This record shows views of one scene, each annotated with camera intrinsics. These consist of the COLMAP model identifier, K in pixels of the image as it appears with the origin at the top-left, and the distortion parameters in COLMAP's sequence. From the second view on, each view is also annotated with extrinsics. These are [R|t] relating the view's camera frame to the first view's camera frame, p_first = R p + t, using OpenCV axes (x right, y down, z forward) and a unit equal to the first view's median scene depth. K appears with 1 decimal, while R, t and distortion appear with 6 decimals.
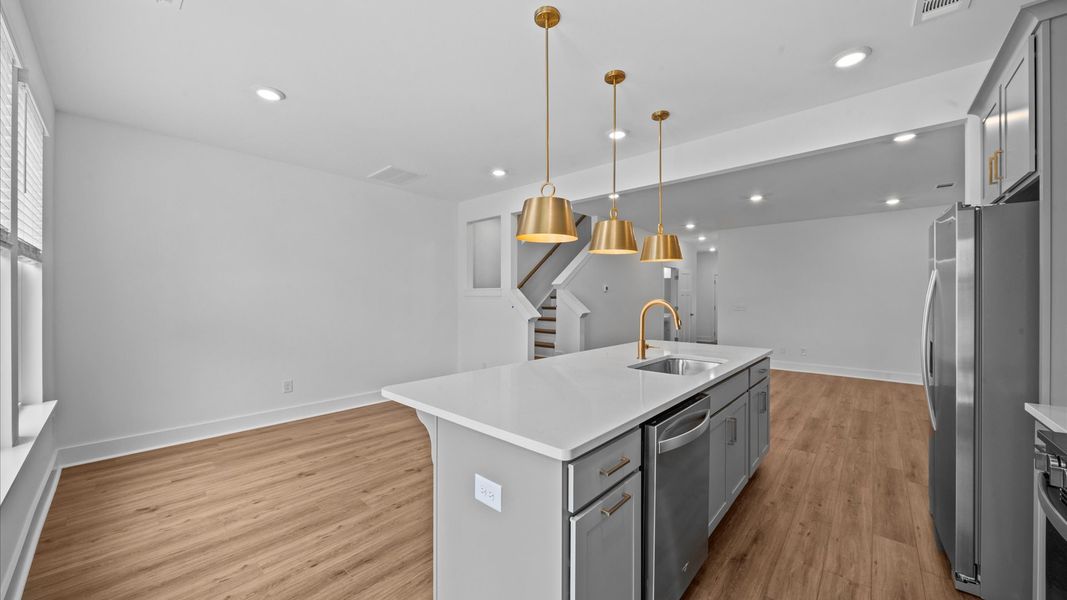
lens RADIAL K [[379.1, 0, 533.5], [0, 379.1, 300.0], [0, 0, 1]] dist [-0.009034, 0.000047]
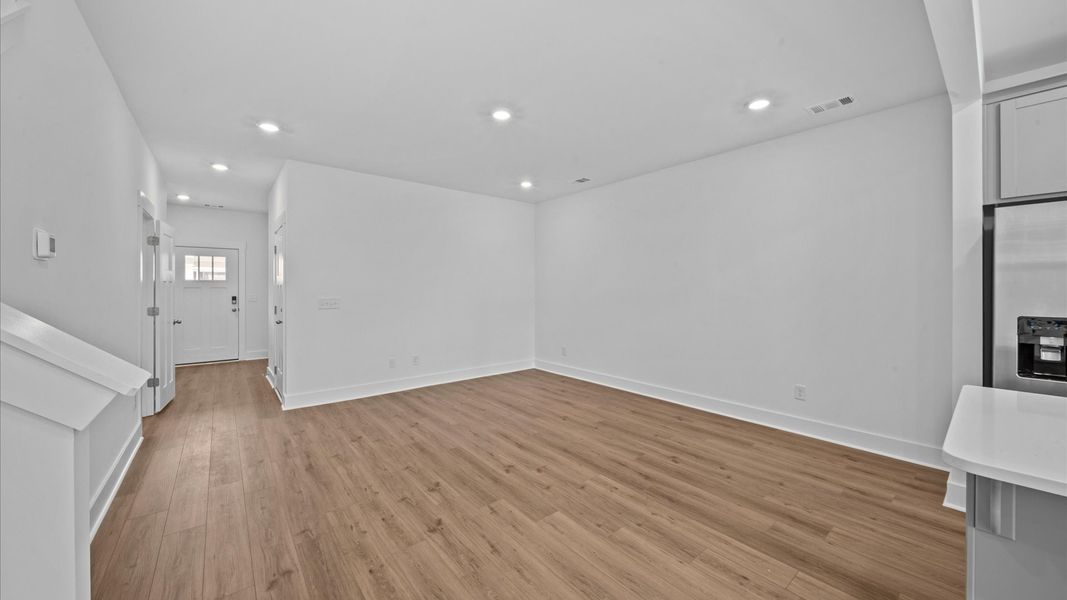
lens RADIAL K [[384.2, 0, 530.8], [0, 384.2, 292.8], [0, 0, 1]] dist [-0.007474, 0.000004]
pose [[0.154955, -0.011282, 0.987857, 0.030360], [0.004148, 0.999933, 0.010769, -0.004220], [-0.987913, 0.002429, 0.154992, 1.738249]]
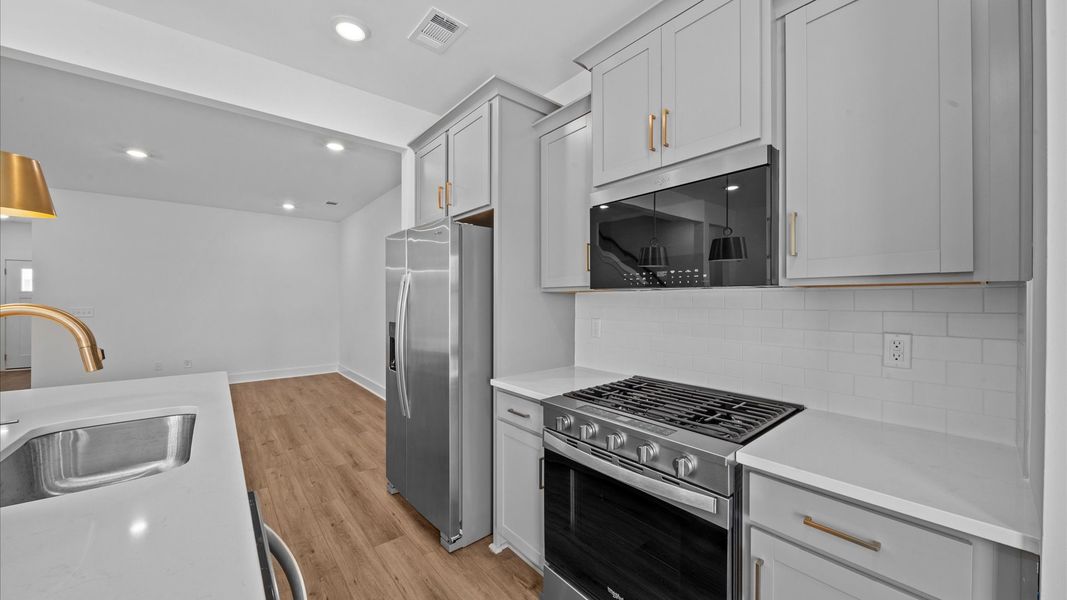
lens RADIAL K [[379.1, 0, 533.5], [0, 379.1, 300.0], [0, 0, 1]] dist [-0.009034, 0.000047]
pose [[0.133564, -0.002921, 0.991036, 0.013144], [0.003228, 0.999992, 0.002512, -0.003224], [-0.991035, 0.002864, 0.133572, 0.380321]]
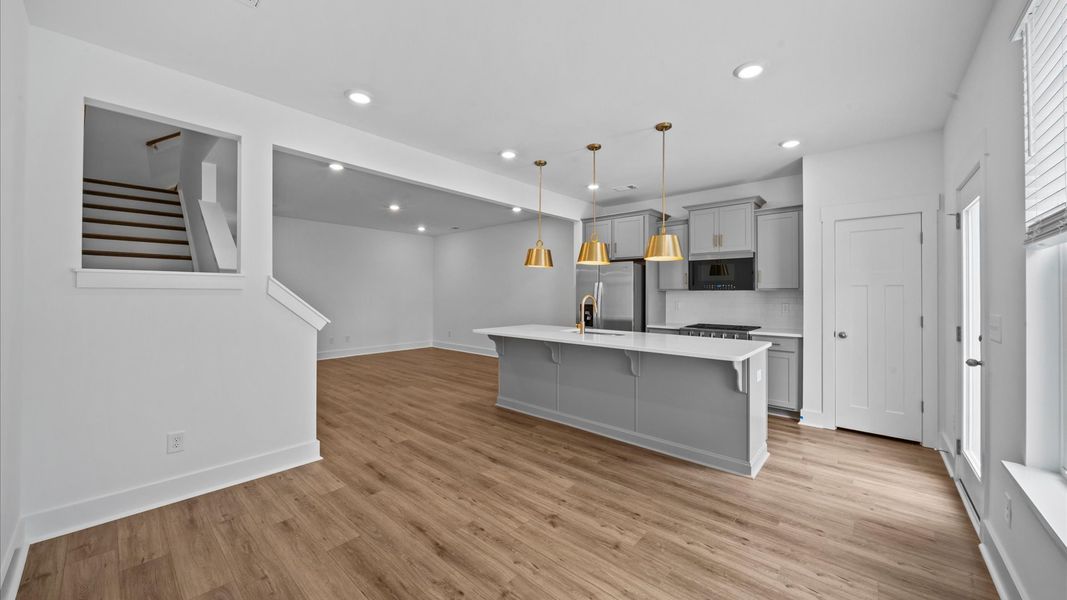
lens RADIAL K [[384.2, 0, 530.8], [0, 384.2, 292.8], [0, 0, 1]] dist [-0.007474, 0.000004]
pose [[-0.002066, -0.002984, 0.999993, -1.213128], [0.002041, 0.999993, 0.002988, -0.015624], [-0.999996, 0.002047, -0.002060, 1.162176]]
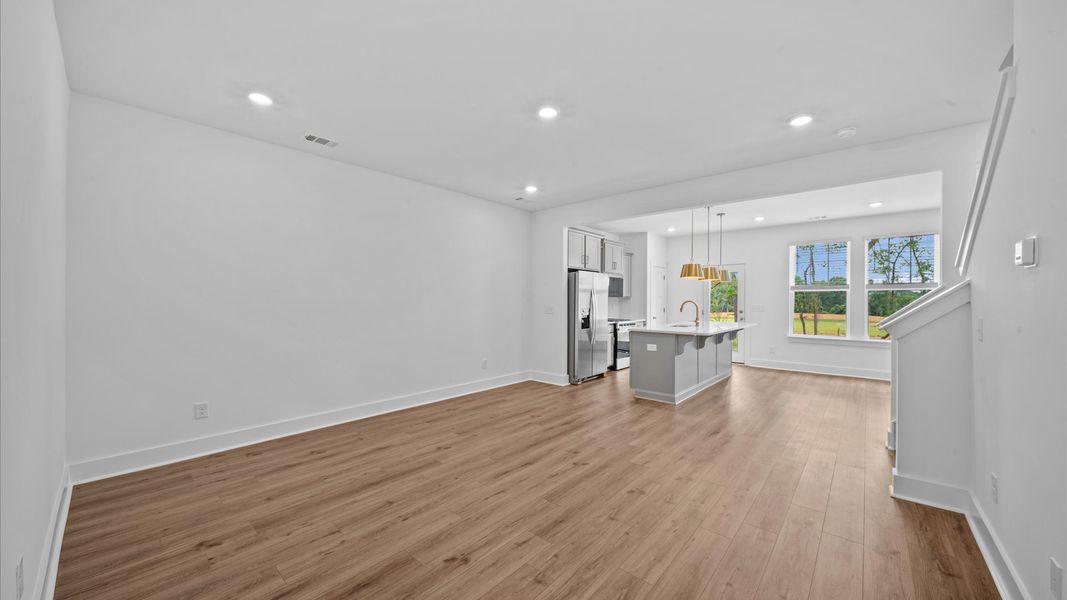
lens RADIAL K [[379.1, 0, 533.5], [0, 379.1, 300.0], [0, 0, 1]] dist [-0.009034, 0.000047]
pose [[-0.999925, -0.005034, -0.011198, 1.238840], [-0.005076, 0.999980, 0.003775, -0.004315], [0.011179, 0.003832, -0.999930, 3.121686]]
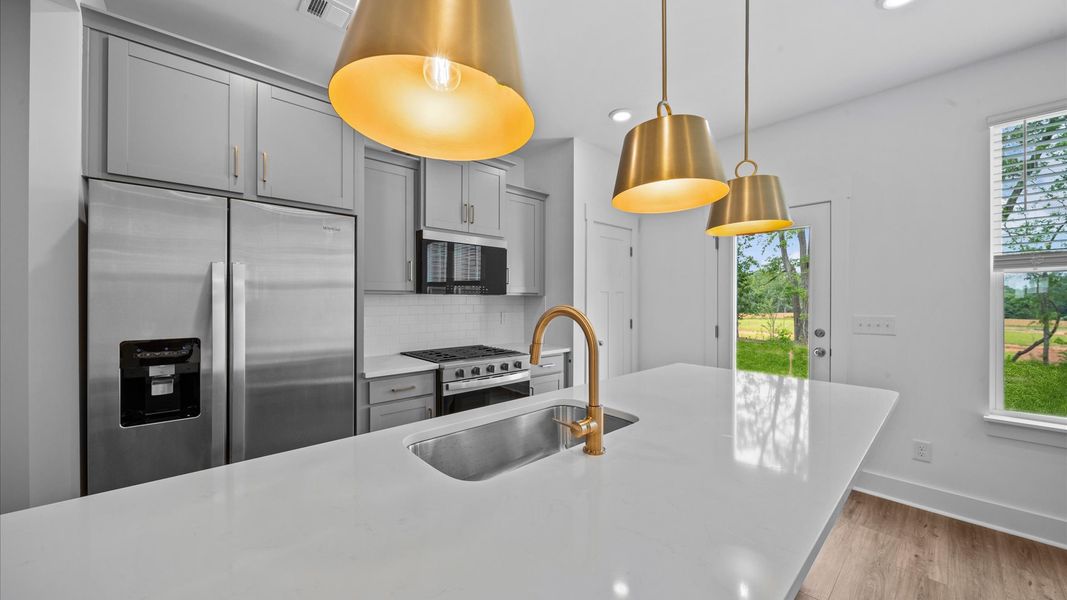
lens RADIAL K [[384.2, 0, 530.8], [0, 384.2, 292.8], [0, 0, 1]] dist [-0.007474, 0.000004]
pose [[-0.994870, 0.003011, 0.101114, 0.306322], [0.001349, 0.999863, -0.016503, -0.004473], [-0.101149, -0.016282, -0.994738, 1.367061]]
